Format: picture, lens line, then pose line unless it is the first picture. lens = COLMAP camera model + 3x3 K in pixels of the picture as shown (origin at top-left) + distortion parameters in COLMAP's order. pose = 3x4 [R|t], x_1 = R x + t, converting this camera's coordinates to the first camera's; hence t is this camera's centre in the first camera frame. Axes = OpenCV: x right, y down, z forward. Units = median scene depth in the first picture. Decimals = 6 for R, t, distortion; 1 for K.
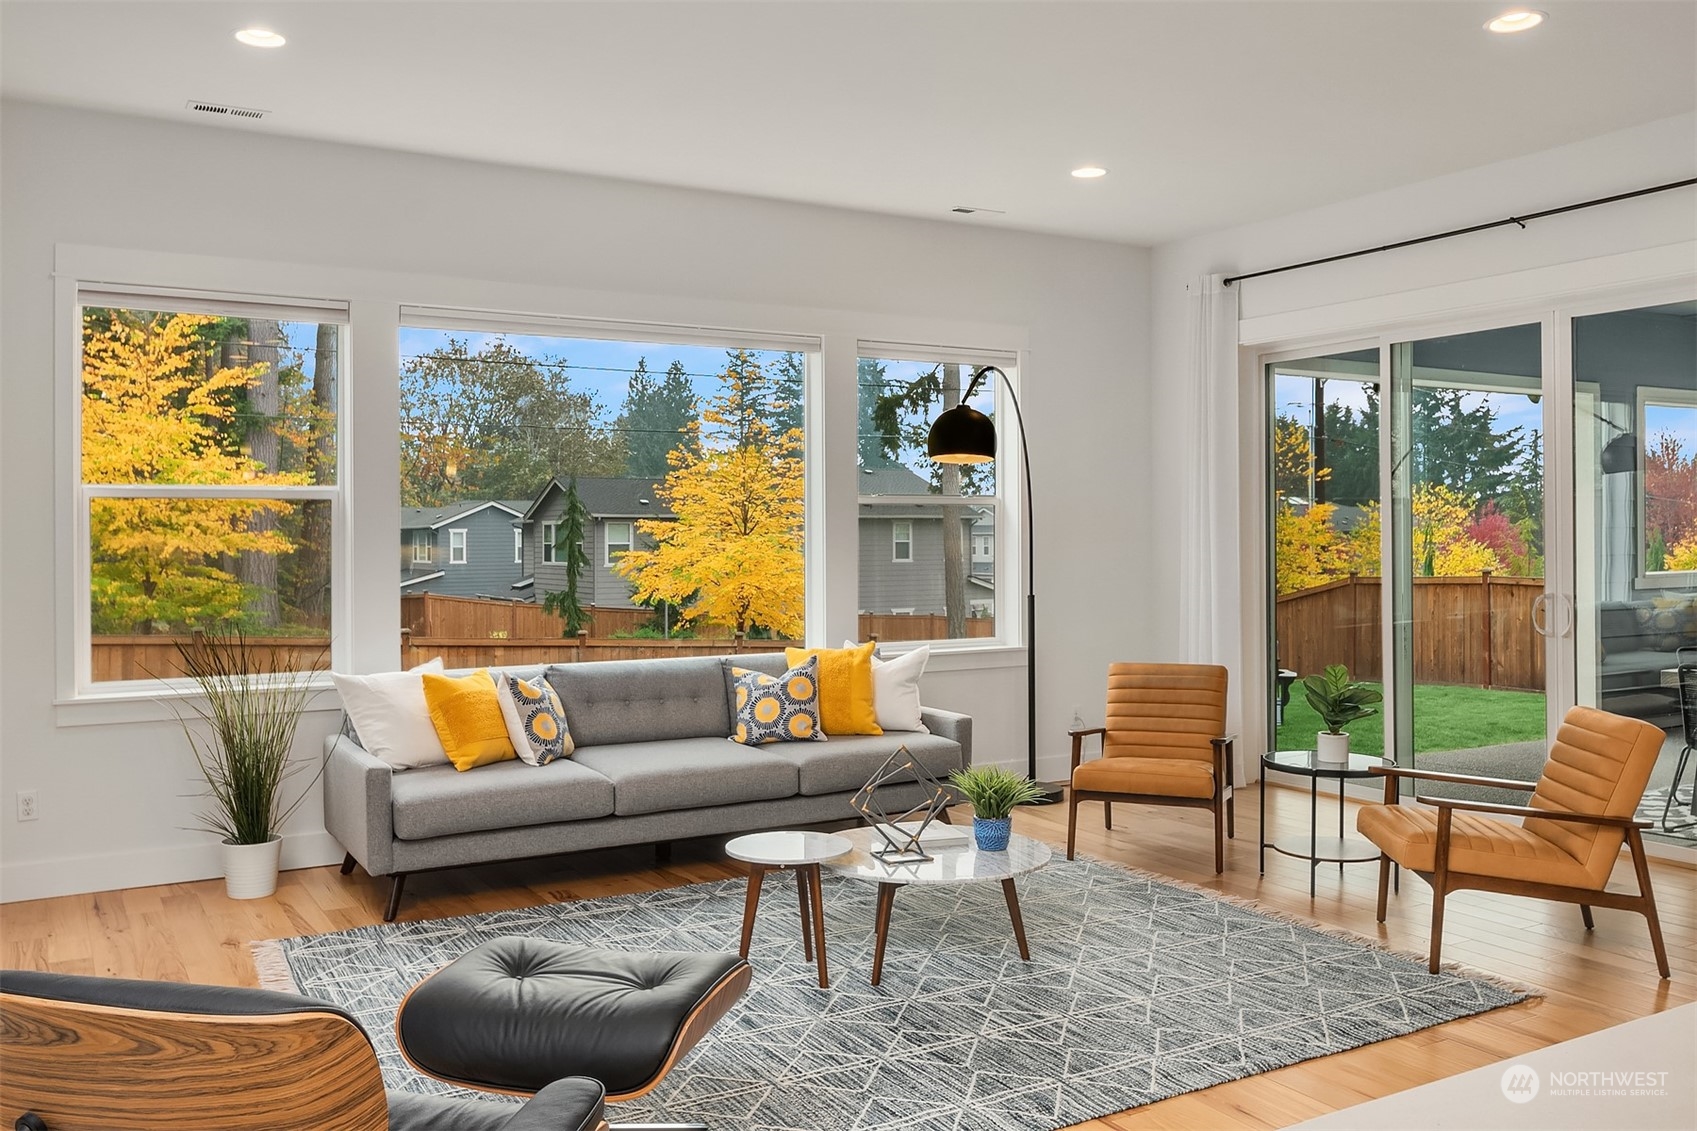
lens RADIAL K [[1424.7, 0, 854.6], [0, 1424.7, 555.2], [0, 0, 1]] dist [-0.001030, 0.023885]
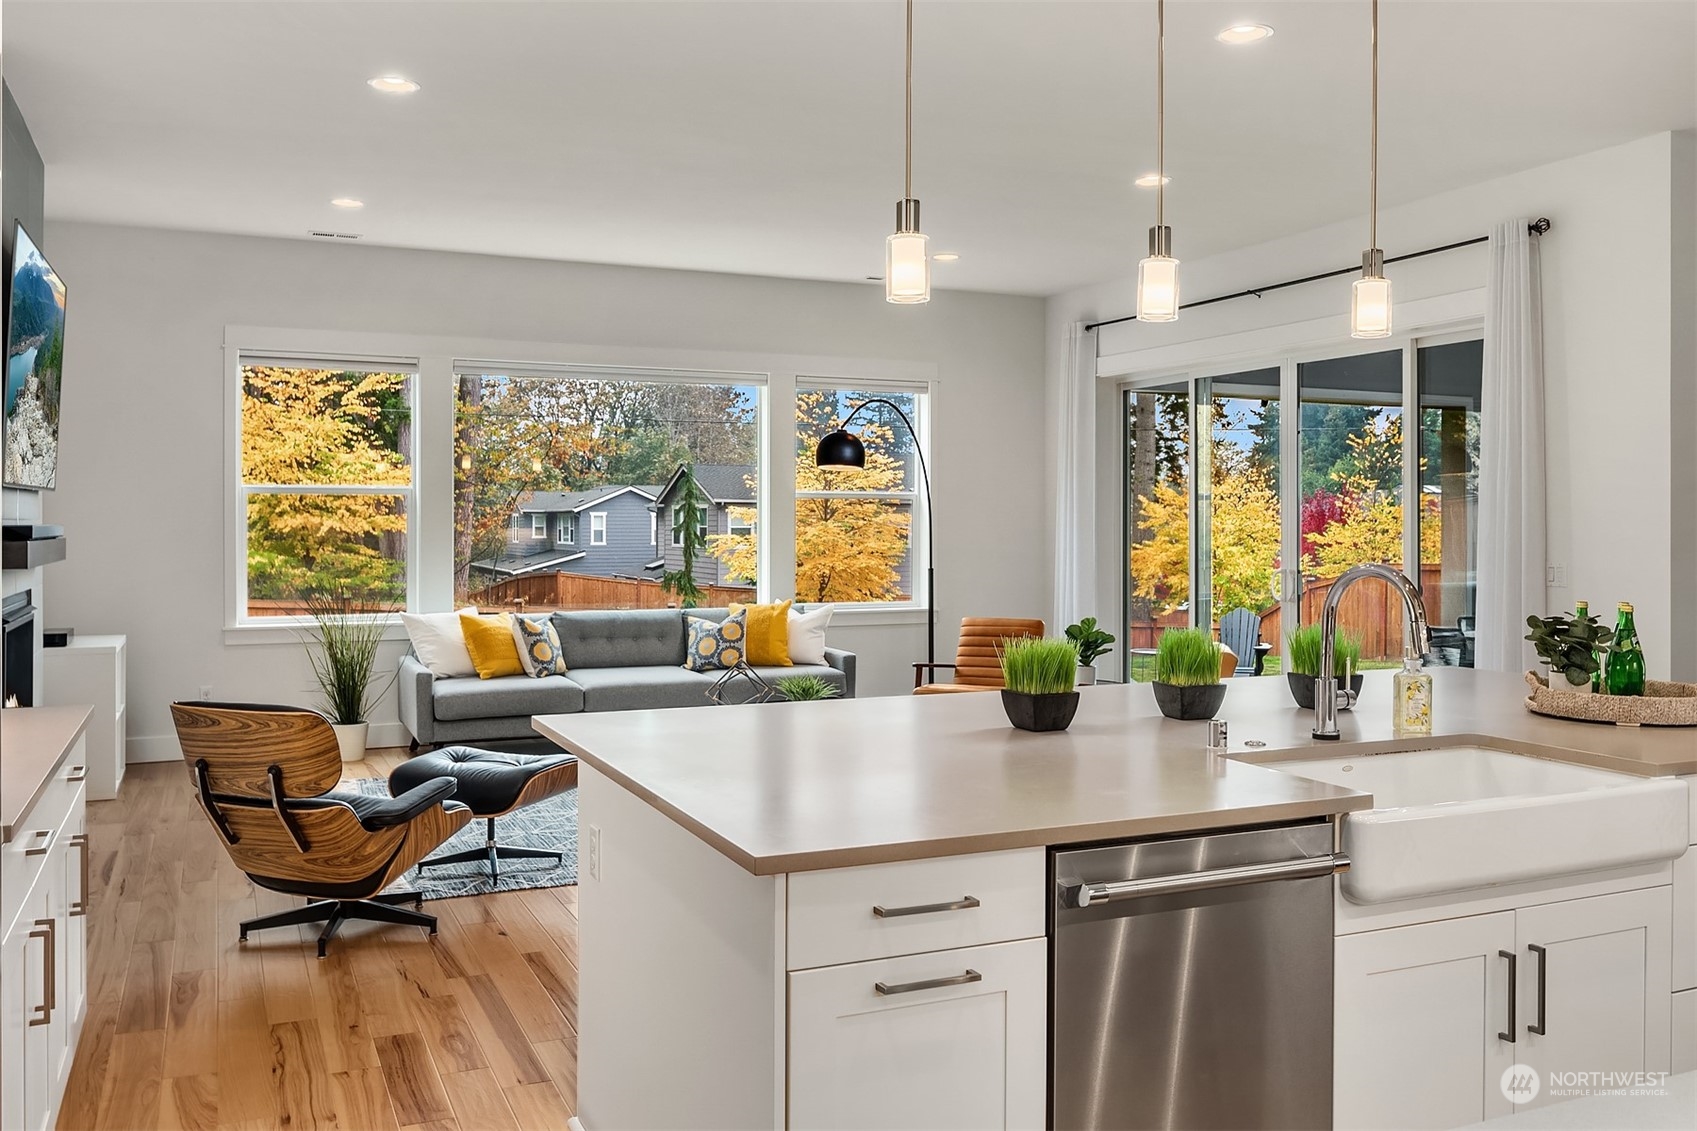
lens RADIAL K [[1424.7, 0, 853.8], [0, 1424.7, 555.8], [0, 0, 1]] dist [-0.001030, 0.023885]
pose [[0.994646, 0.009432, -0.102907, 0.185233], [-0.008294, 0.999900, 0.011487, 0.002018], [0.103005, -0.010572, 0.994625, -0.310343]]
